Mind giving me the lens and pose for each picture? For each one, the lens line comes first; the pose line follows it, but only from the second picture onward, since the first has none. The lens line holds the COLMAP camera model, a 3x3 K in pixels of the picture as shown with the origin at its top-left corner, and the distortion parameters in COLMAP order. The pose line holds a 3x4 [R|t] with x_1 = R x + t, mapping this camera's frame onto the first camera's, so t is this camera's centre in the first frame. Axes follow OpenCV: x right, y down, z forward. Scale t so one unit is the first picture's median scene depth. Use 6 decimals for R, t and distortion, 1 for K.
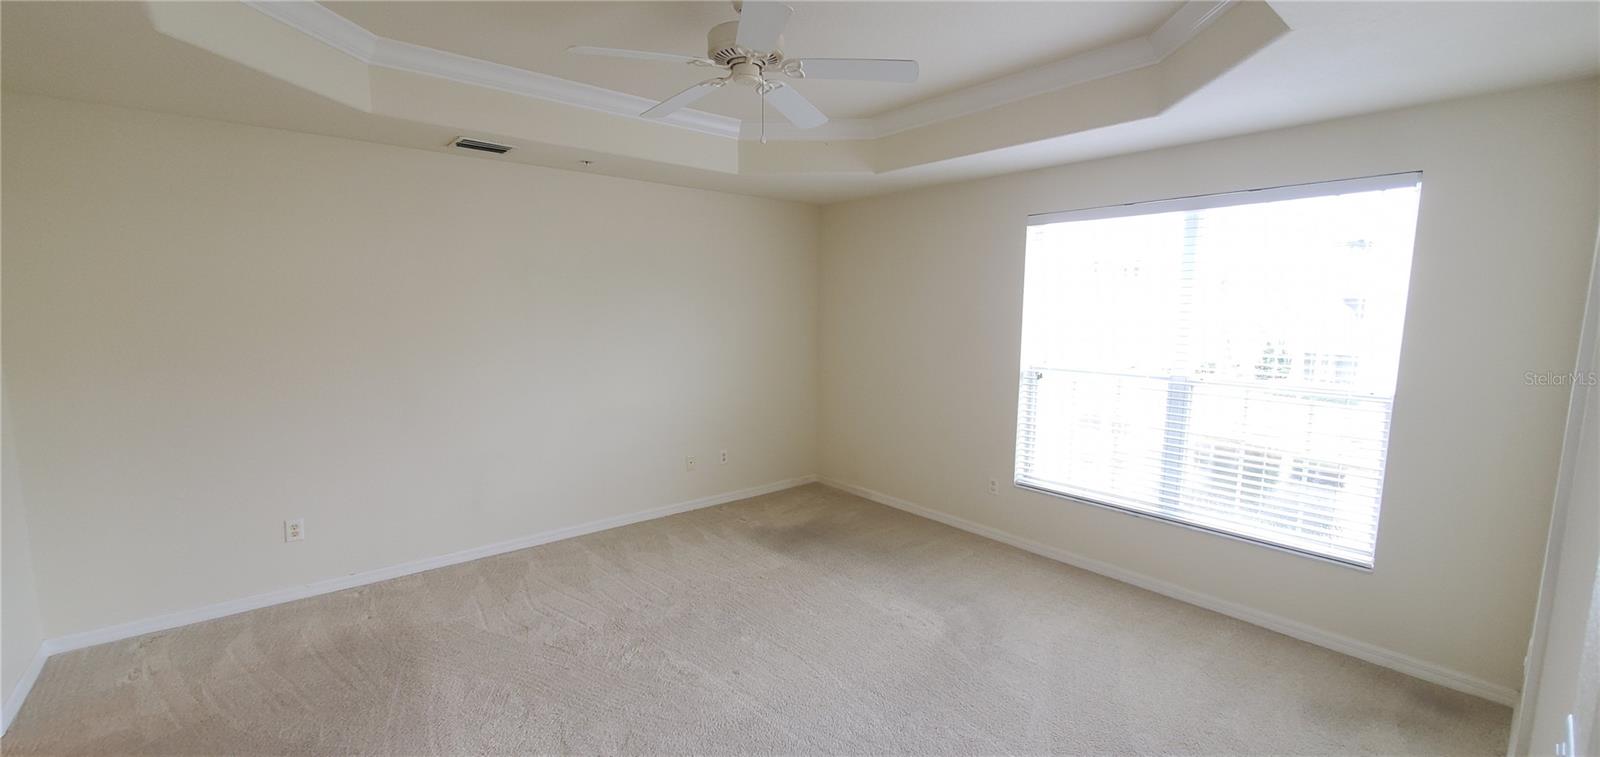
lens RADIAL K [[590.5, 0, 800.0], [0, 590.5, 378.5], [0, 0, 1]] dist [0.000227, 0.000018]
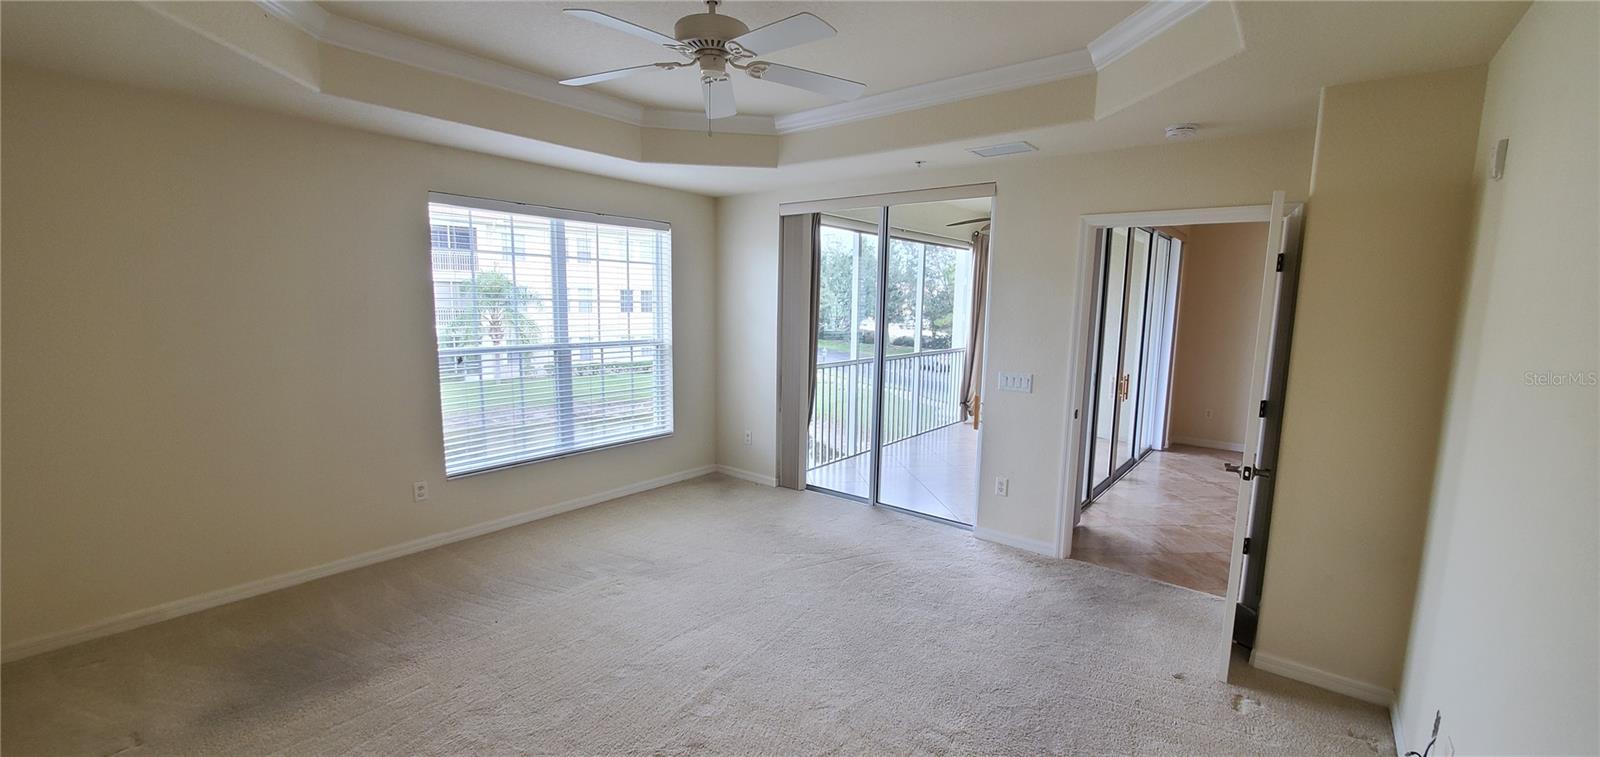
lens RADIAL K [[620.8, 0, 800.0], [0, 620.8, 378.5], [0, 0, 1]] dist [0.000013, -0.000010]
pose [[-0.150968, -0.139088, 0.978705, -0.743172], [0.091964, 0.983782, 0.153996, -0.086308], [-0.984252, 0.113254, -0.135728, 0.628900]]
